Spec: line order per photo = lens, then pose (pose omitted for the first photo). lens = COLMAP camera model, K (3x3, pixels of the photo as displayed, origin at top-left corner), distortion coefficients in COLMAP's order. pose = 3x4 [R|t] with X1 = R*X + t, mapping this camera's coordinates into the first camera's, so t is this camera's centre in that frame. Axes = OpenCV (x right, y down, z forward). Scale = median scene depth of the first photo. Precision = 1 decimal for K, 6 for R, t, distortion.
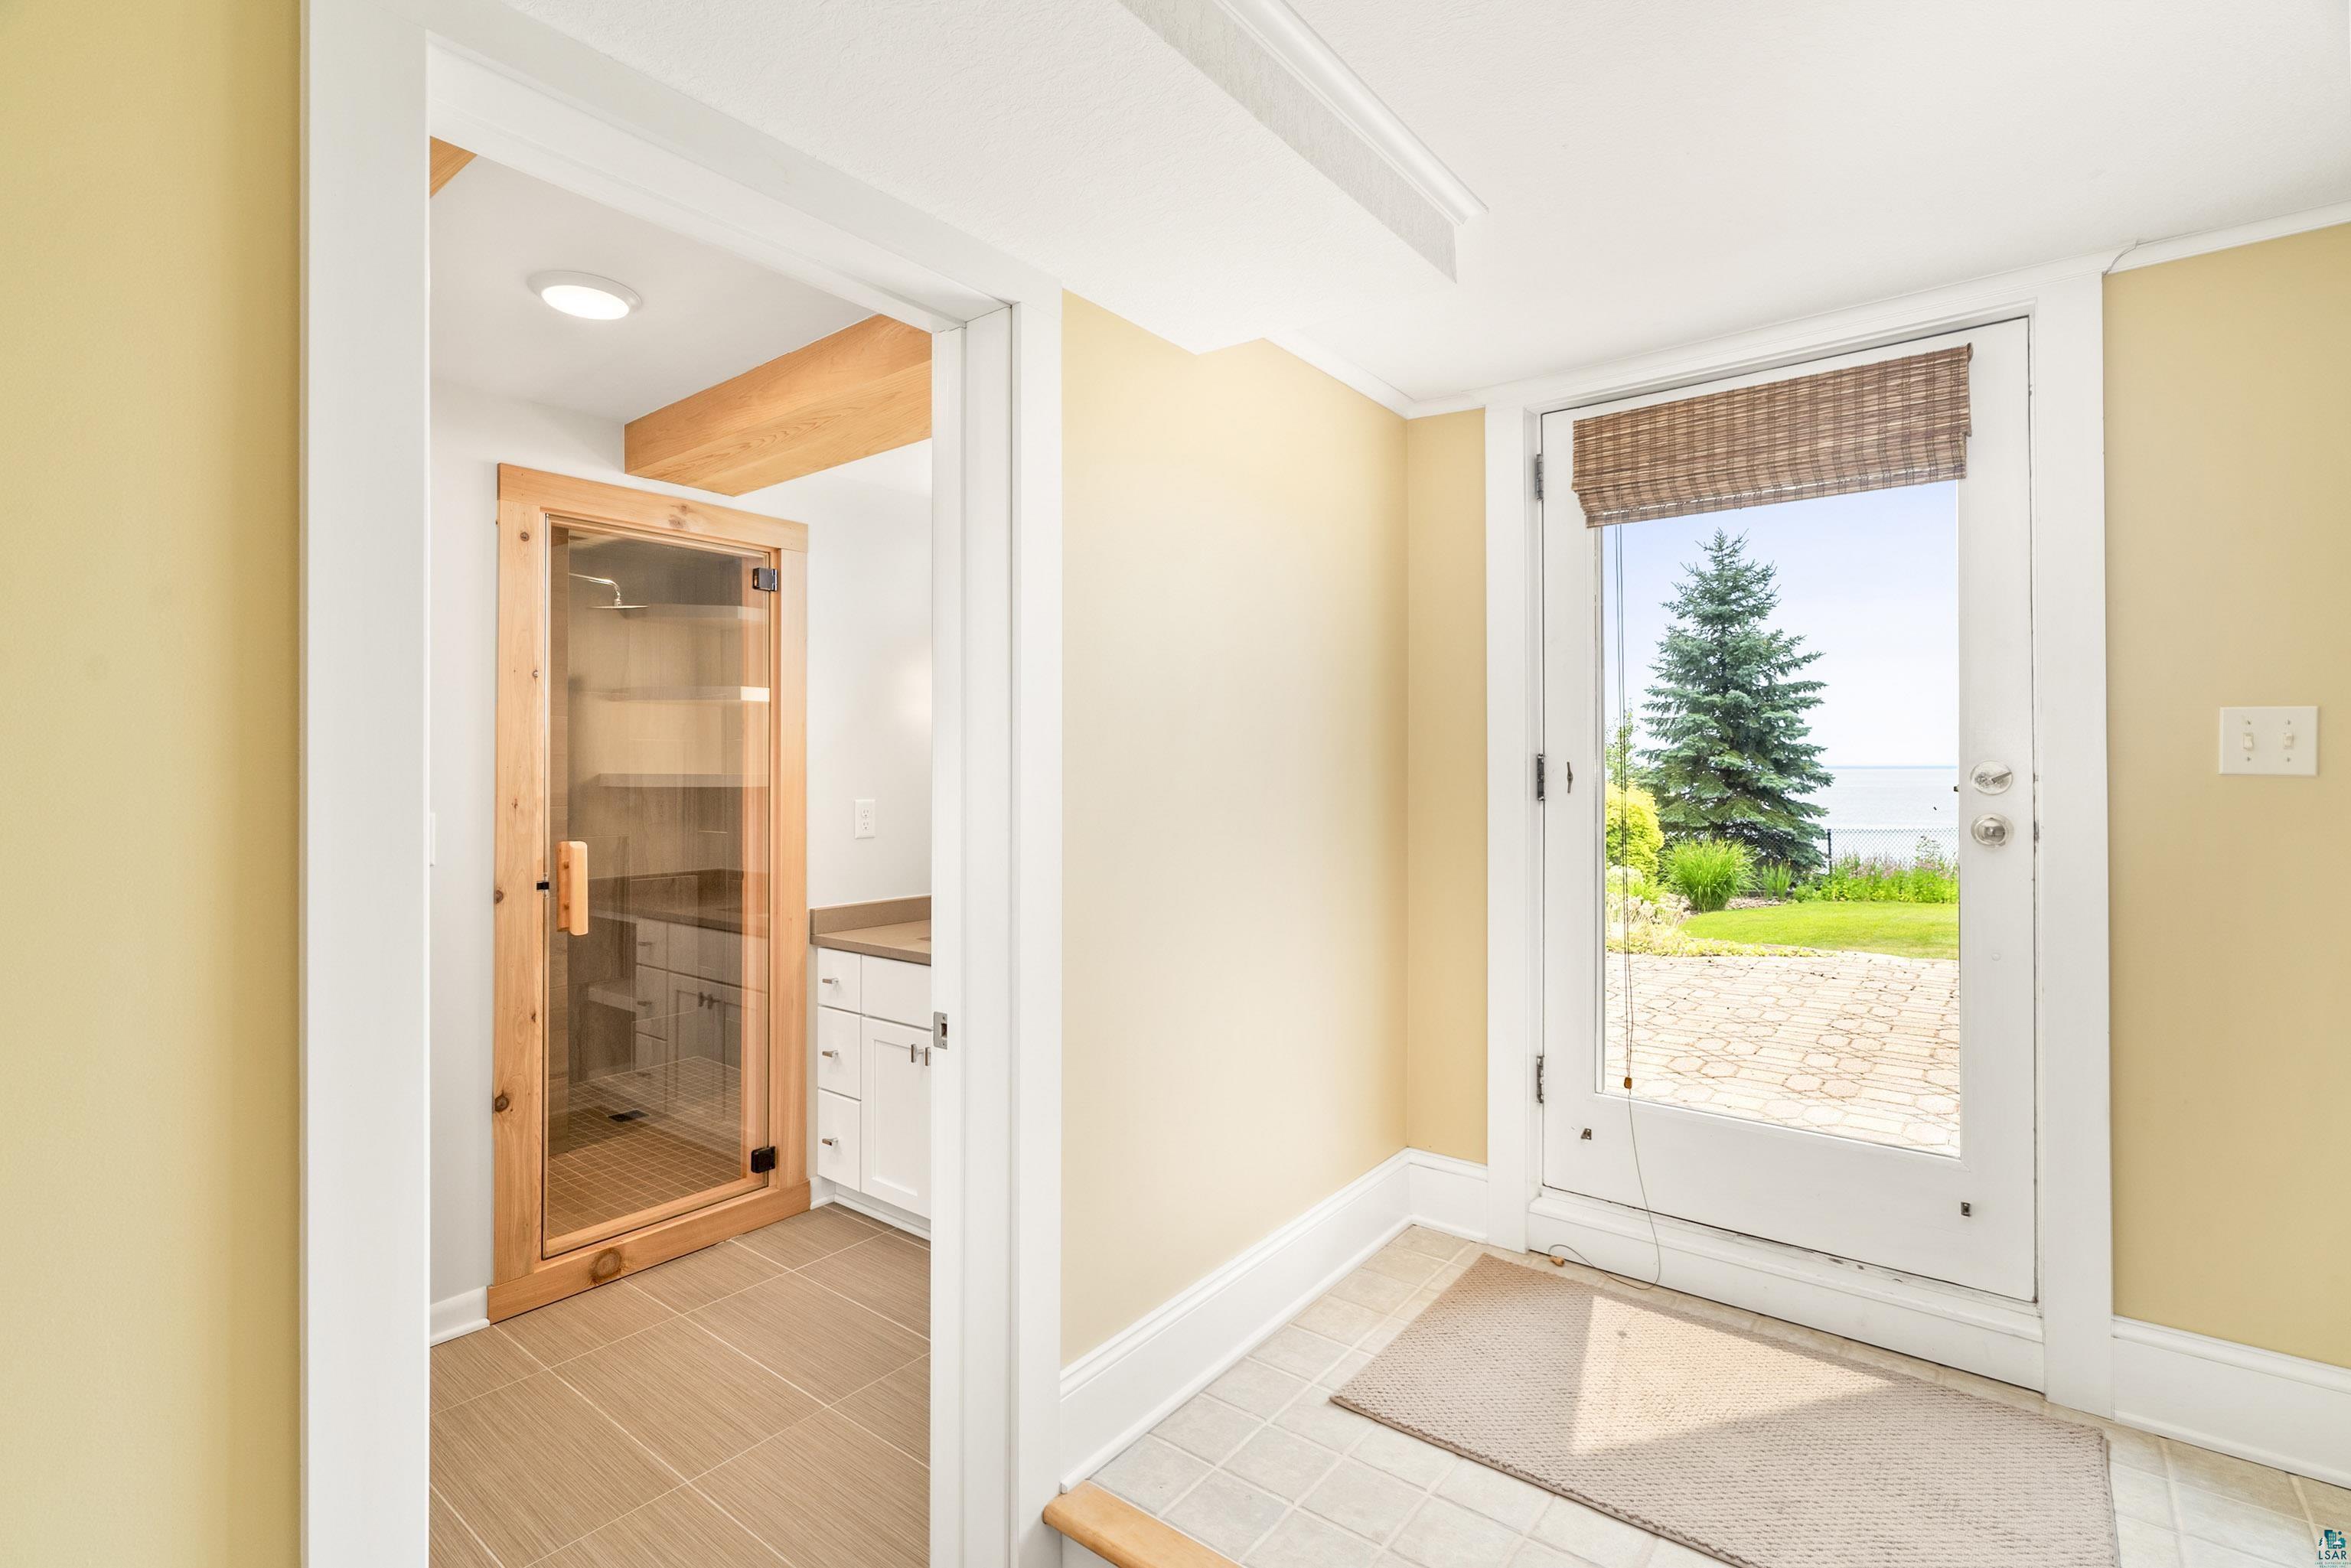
lens RADIAL K [[1076.9, 0, 1166.8], [0, 1076.9, 764.2], [0, 0, 1]] dist [-0.003804, 0.000078]
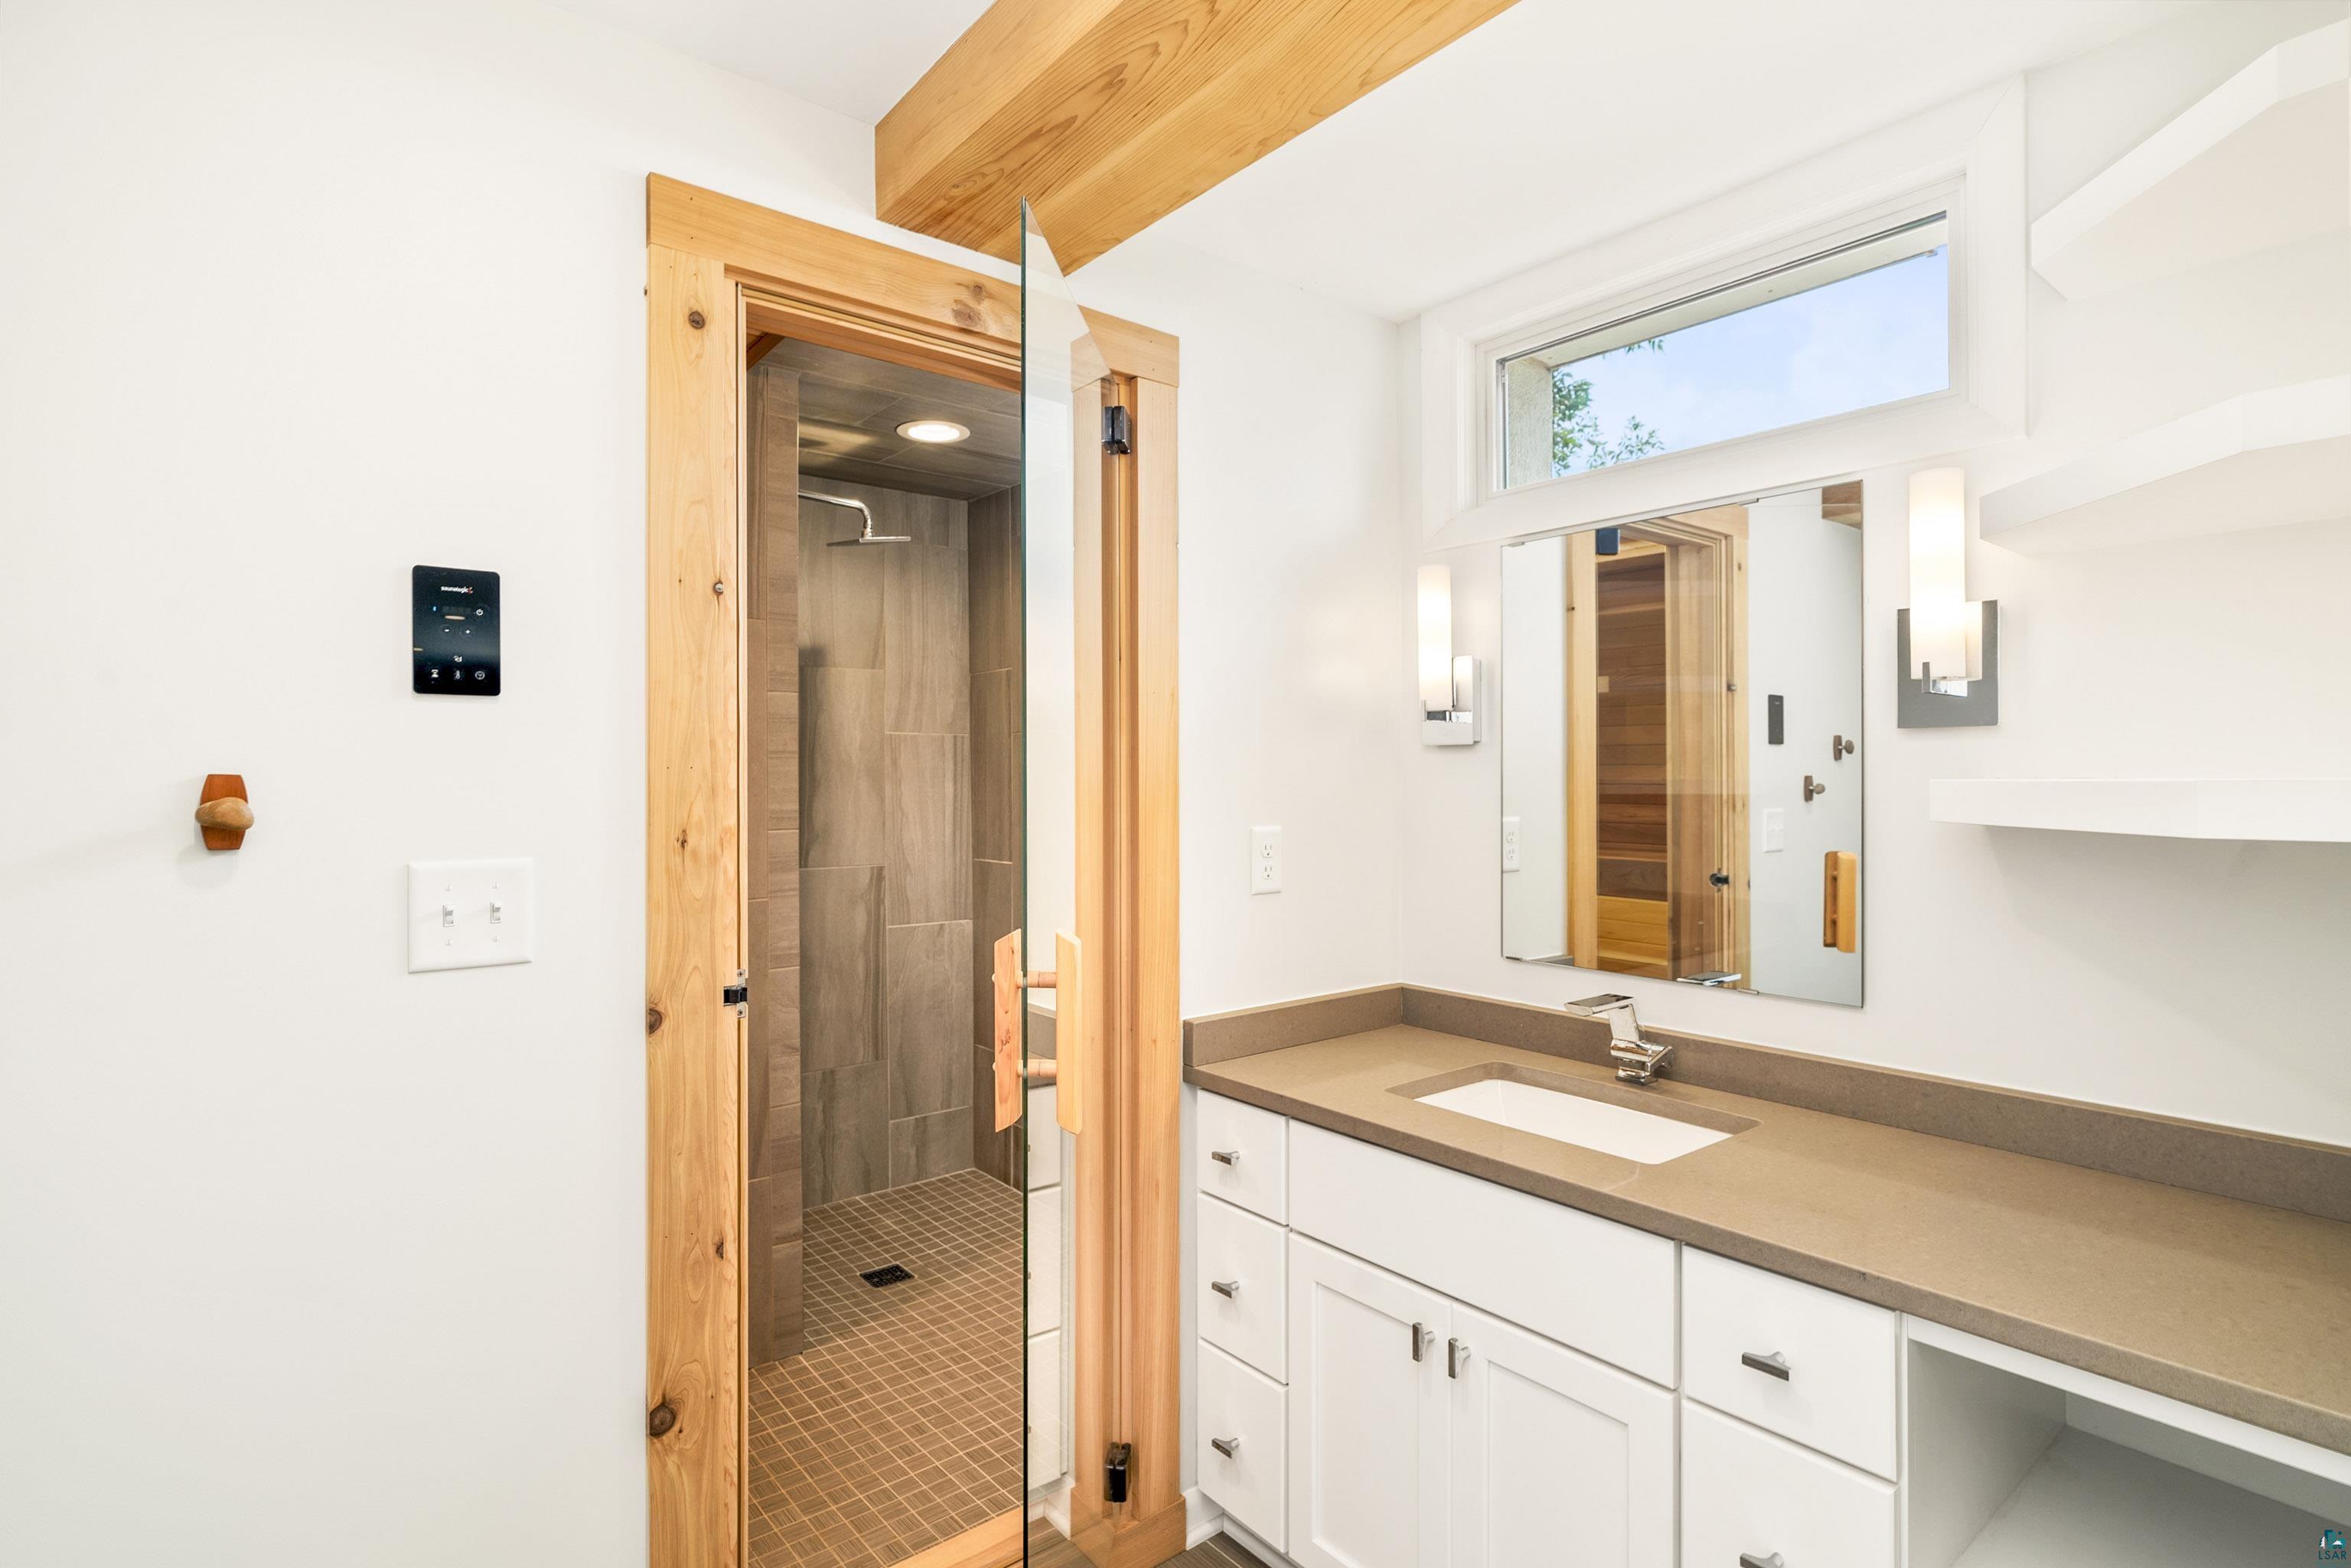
lens RADIAL K [[1178.7, 0, 1180.6], [0, 1178.7, 785.2], [0, 0, 1]] dist [0.001814, -0.000096]
pose [[0.976683, 0.001146, -0.214683, -0.223106], [0.001914, 0.999900, 0.014046, 0.002928], [0.214678, -0.014129, 0.976583, 0.442425]]
